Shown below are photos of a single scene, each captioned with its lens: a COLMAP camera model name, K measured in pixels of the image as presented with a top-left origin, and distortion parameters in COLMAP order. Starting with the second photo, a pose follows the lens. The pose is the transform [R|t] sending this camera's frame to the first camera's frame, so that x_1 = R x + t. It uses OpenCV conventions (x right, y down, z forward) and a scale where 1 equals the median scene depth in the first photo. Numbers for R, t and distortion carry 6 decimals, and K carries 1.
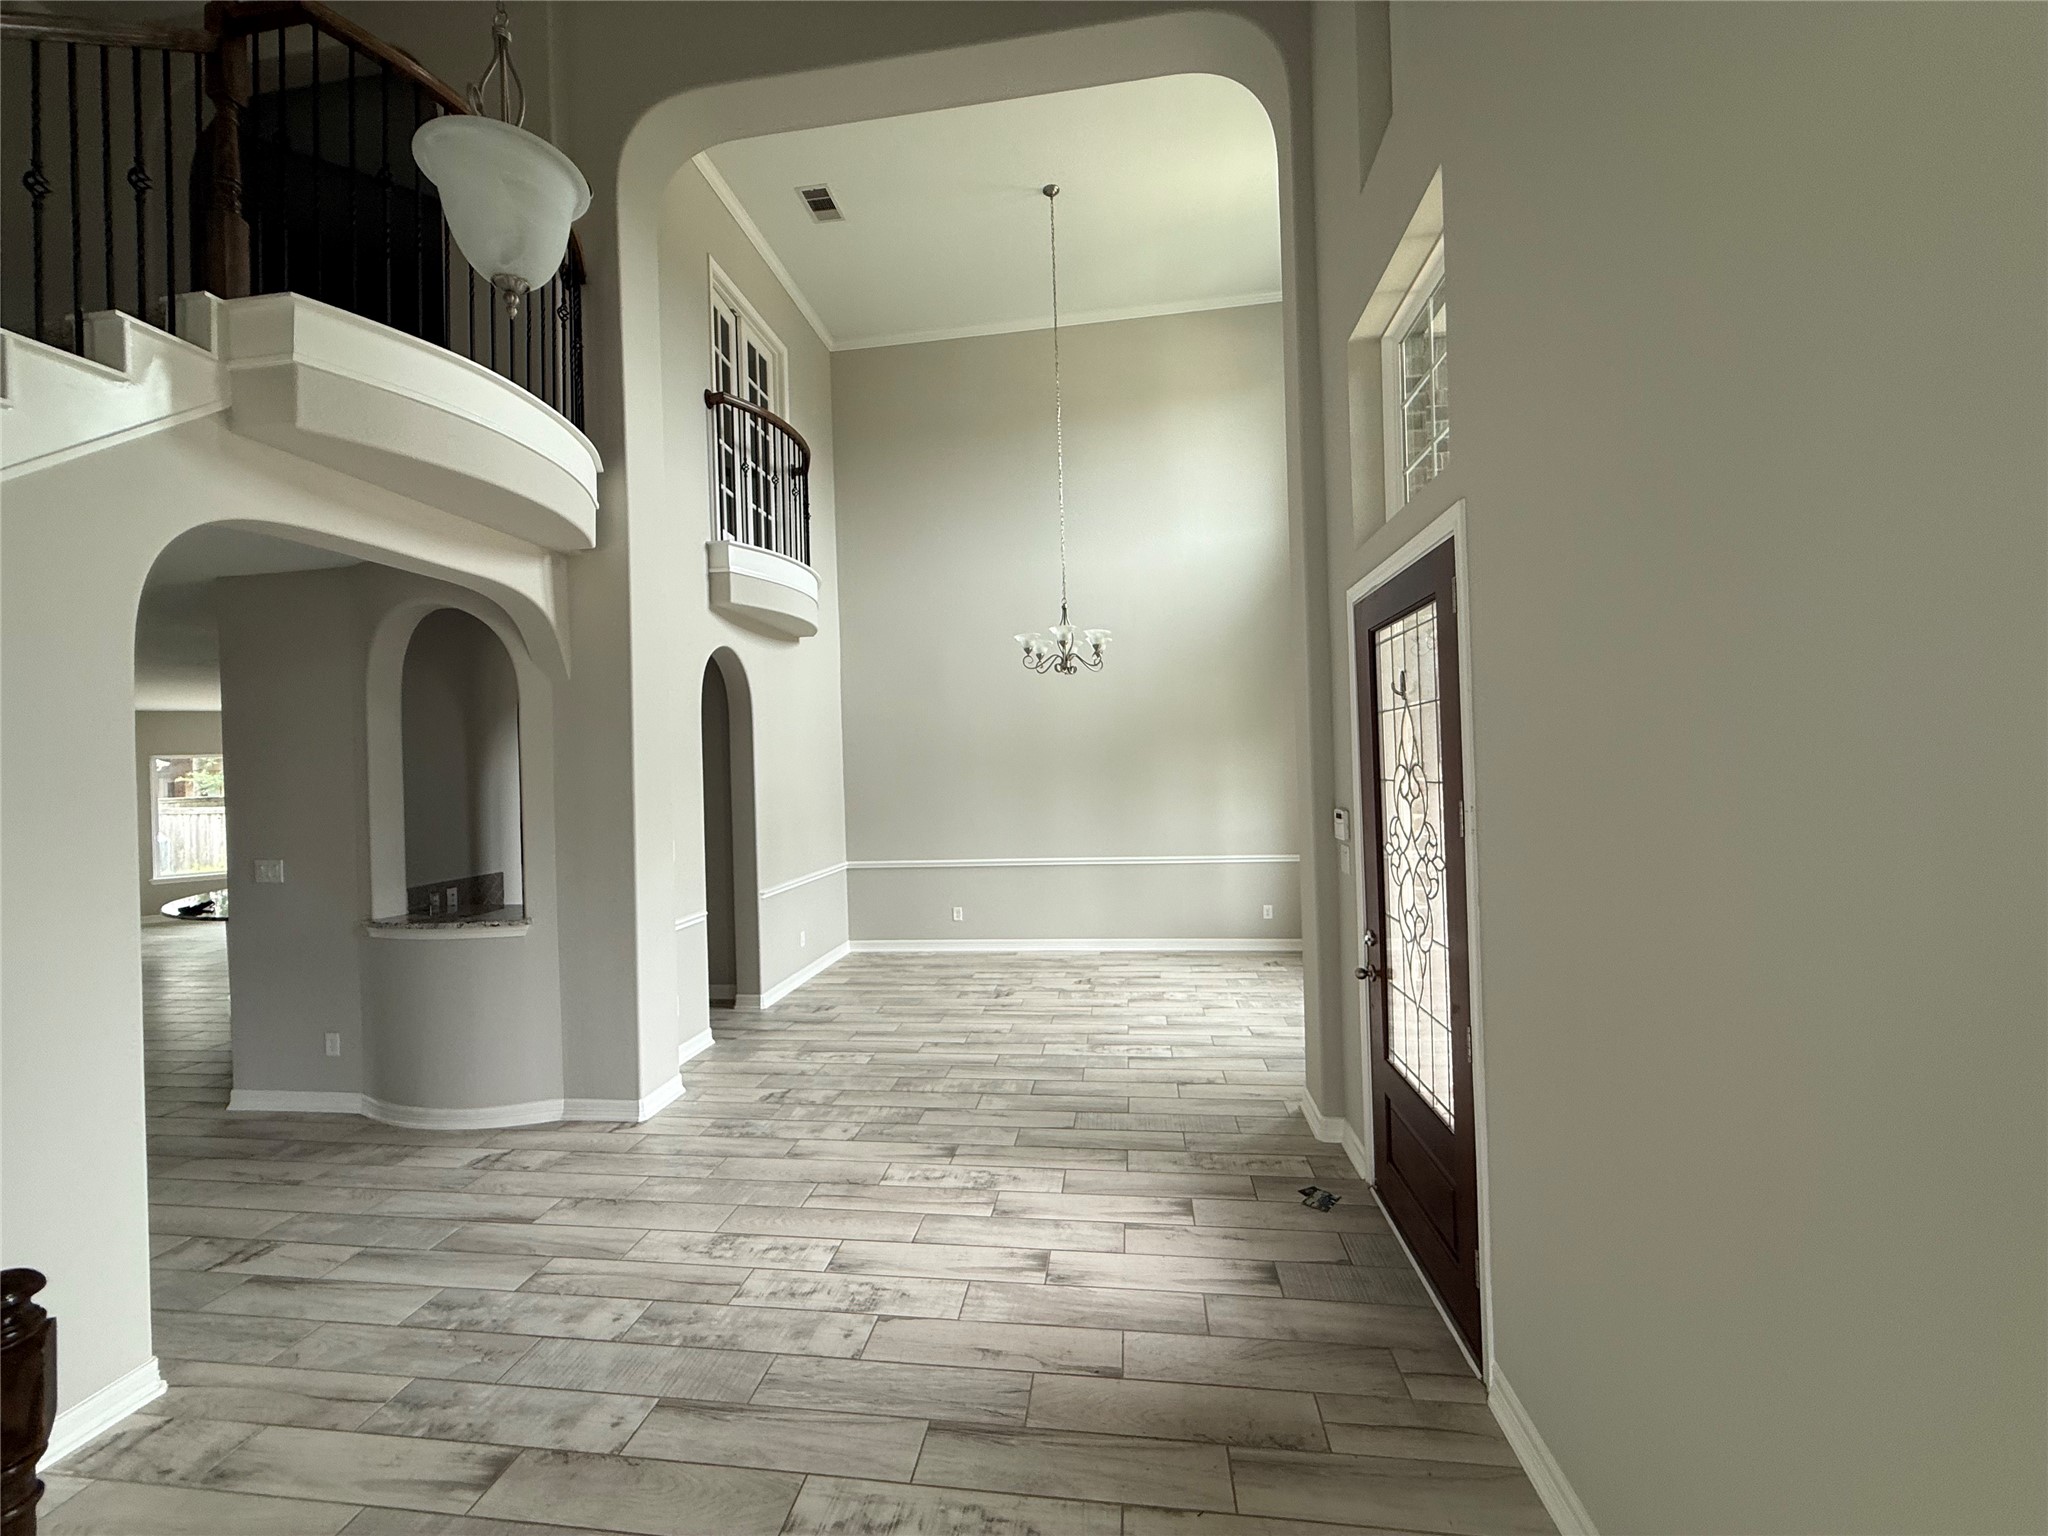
lens RADIAL K [[815.3, 0, 1015.0], [0, 815.3, 763.6], [0, 0, 1]] dist [0.000200, -0.000102]
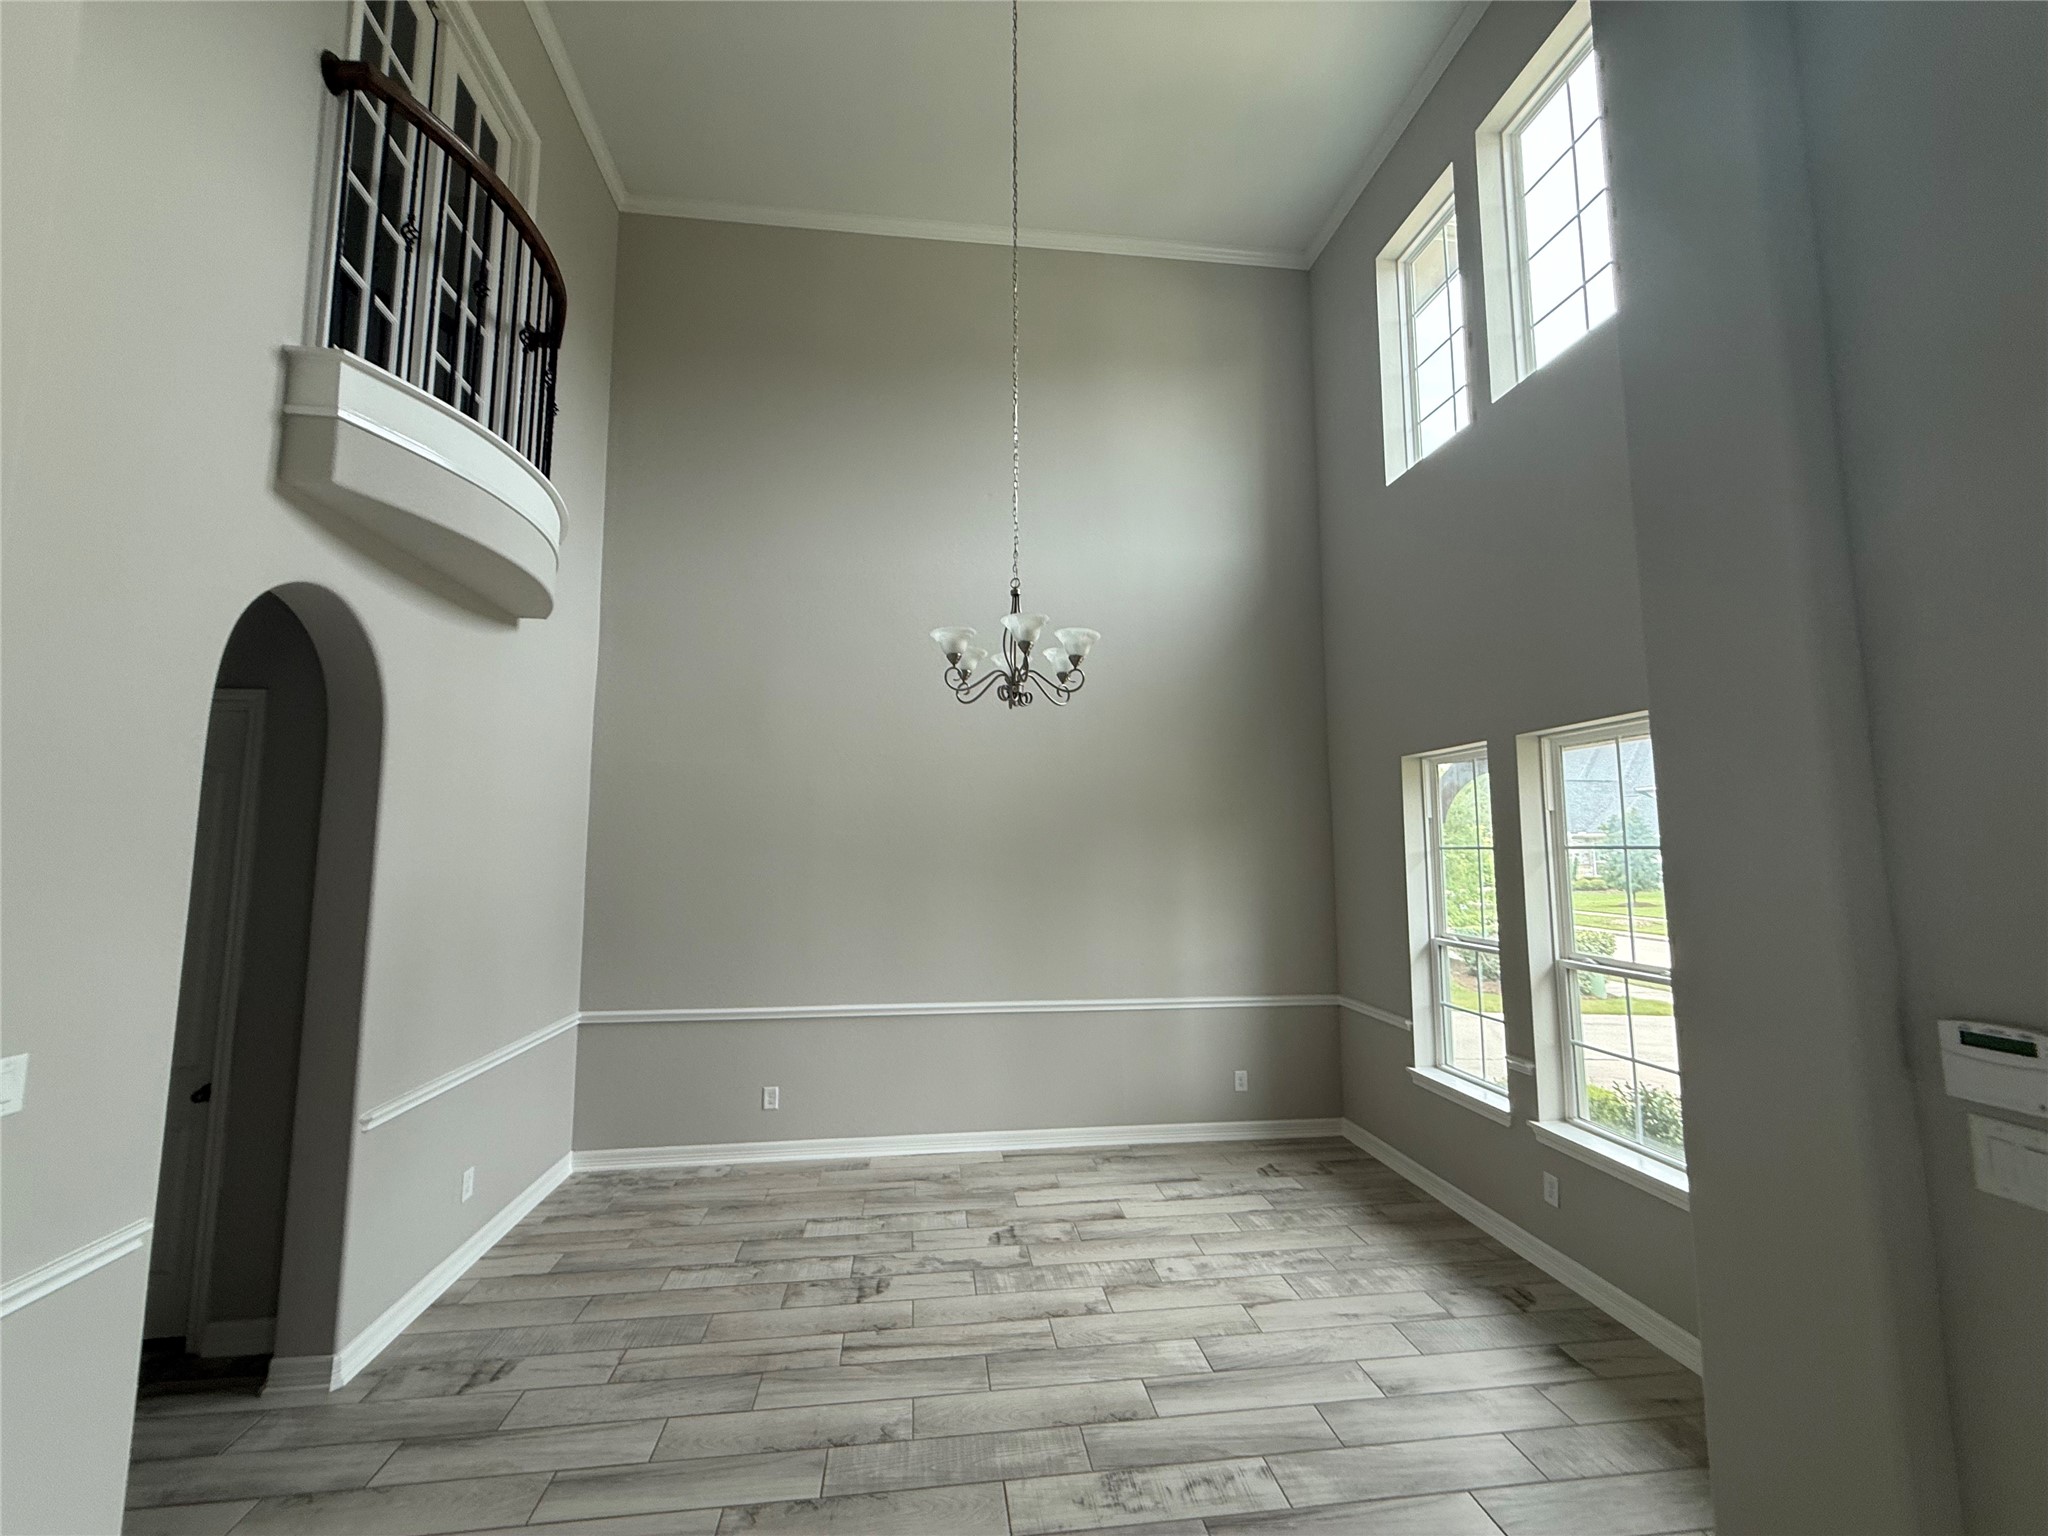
lens RADIAL K [[815.3, 0, 1015.0], [0, 815.3, 763.6], [0, 0, 1]] dist [0.000200, -0.000102]
pose [[0.965820, 0.057241, 0.252813, -0.093664], [-0.030291, 0.993554, -0.109235, -0.005743], [-0.257437, 0.097844, 0.961329, 0.511006]]
